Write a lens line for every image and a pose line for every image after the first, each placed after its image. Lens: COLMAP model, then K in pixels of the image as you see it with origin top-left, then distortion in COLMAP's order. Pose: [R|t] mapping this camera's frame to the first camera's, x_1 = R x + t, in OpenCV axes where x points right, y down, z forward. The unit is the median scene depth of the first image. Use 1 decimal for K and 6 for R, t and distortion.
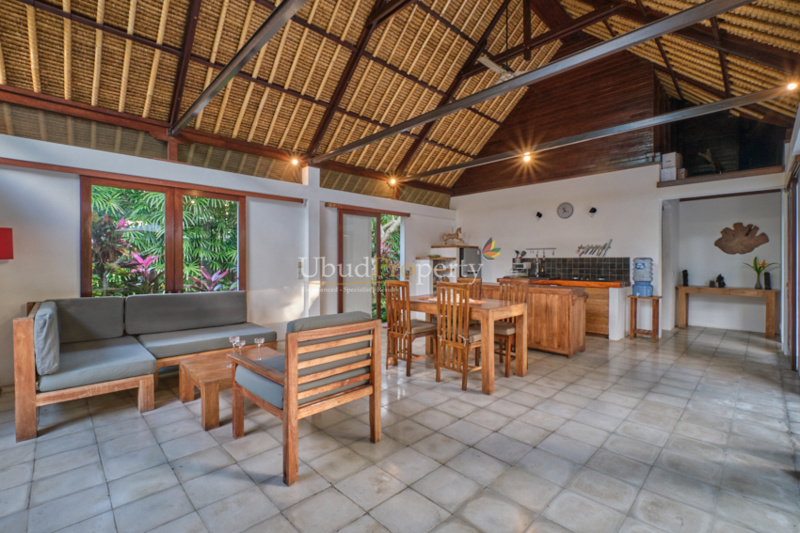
lens RADIAL K [[354.9, 0, 399.7], [0, 354.9, 263.1], [0, 0, 1]] dist [-0.000776, -0.000153]
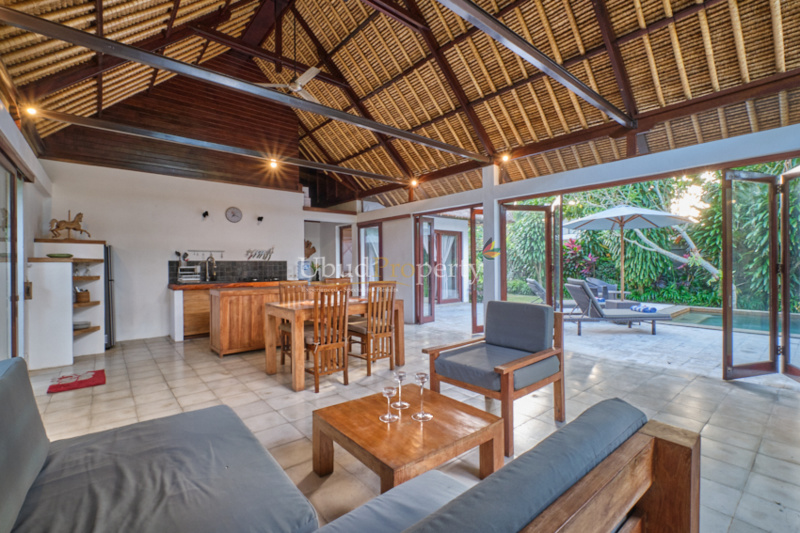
lens RADIAL K [[354.9, 0, 399.7], [0, 354.9, 263.1], [0, 0, 1]] dist [-0.000776, -0.000153]
pose [[0.072561, 0.000484, 0.997364, -0.550734], [0.009676, 0.999952, -0.001189, -0.002656], [-0.997317, 0.009736, 0.072553, 0.475827]]
